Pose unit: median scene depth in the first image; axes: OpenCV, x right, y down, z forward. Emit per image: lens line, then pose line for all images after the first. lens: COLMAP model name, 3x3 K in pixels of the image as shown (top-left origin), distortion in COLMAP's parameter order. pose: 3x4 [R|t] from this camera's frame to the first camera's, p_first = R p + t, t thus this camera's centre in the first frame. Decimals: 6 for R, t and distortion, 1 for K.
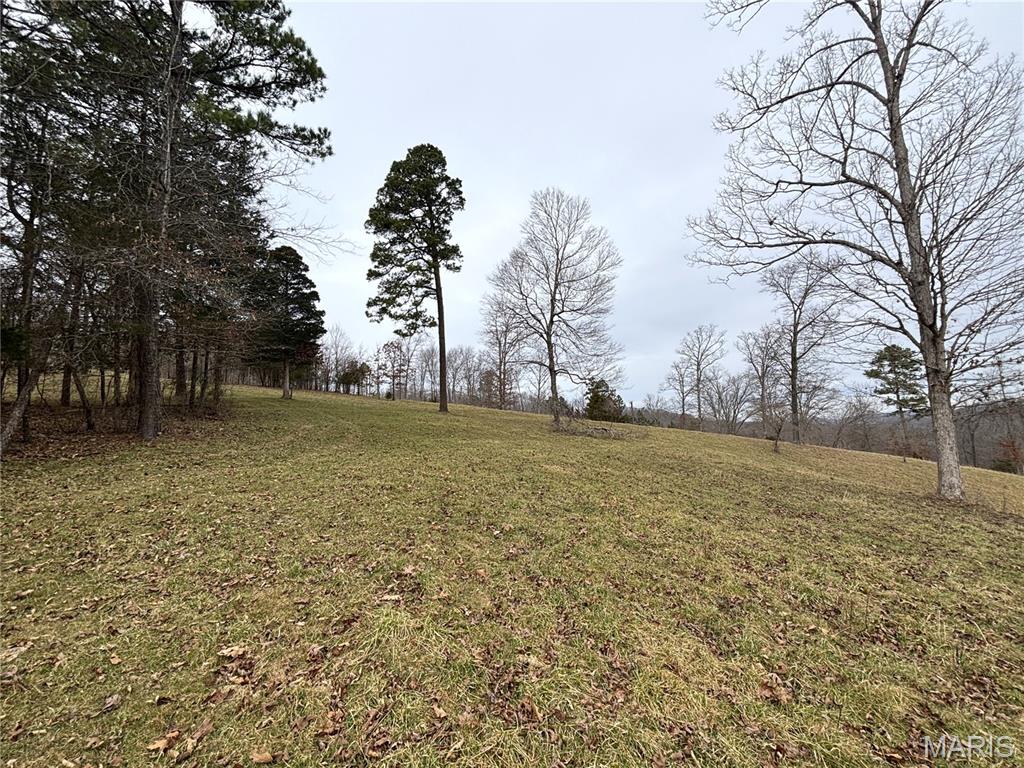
lens RADIAL K [[413.4, 0, 512.0], [0, 413.4, 384.0], [0, 0, 1]] dist [0.000098, 0.000150]
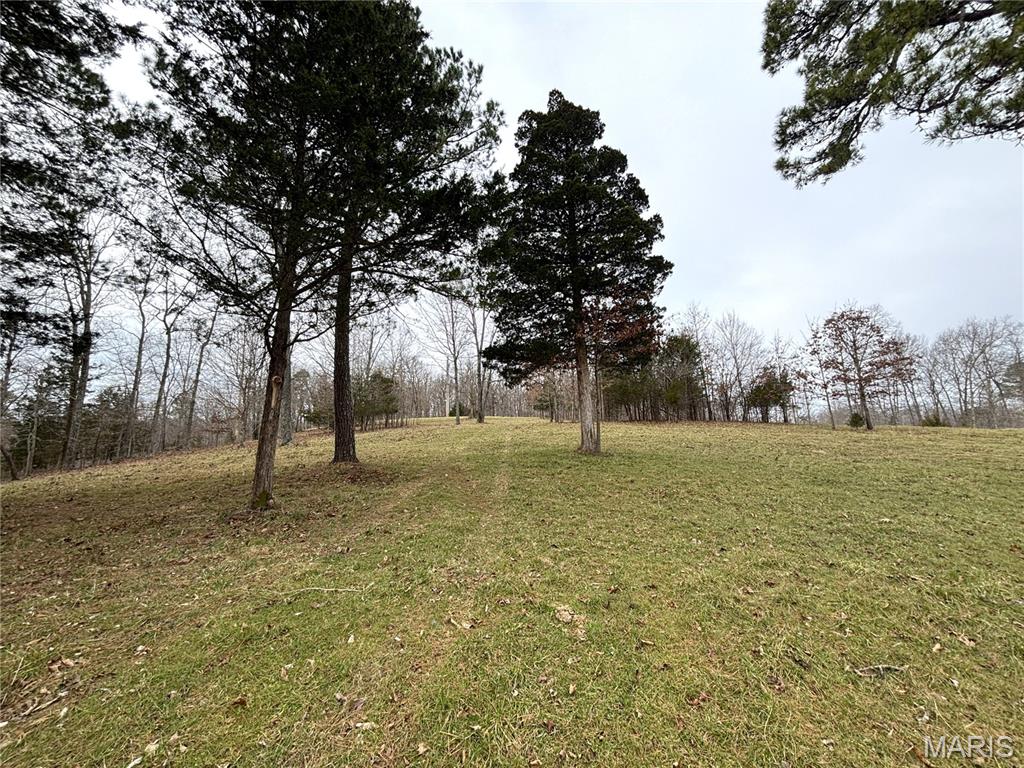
lens RADIAL K [[413.4, 0, 512.0], [0, 413.4, 384.0], [0, 0, 1]] dist [0.000098, 0.000150]
pose [[0.593046, -0.149981, -0.791076, -0.148786], [0.092759, 0.988683, -0.117907, 0.006776], [0.799807, -0.003455, 0.600247, 0.387035]]
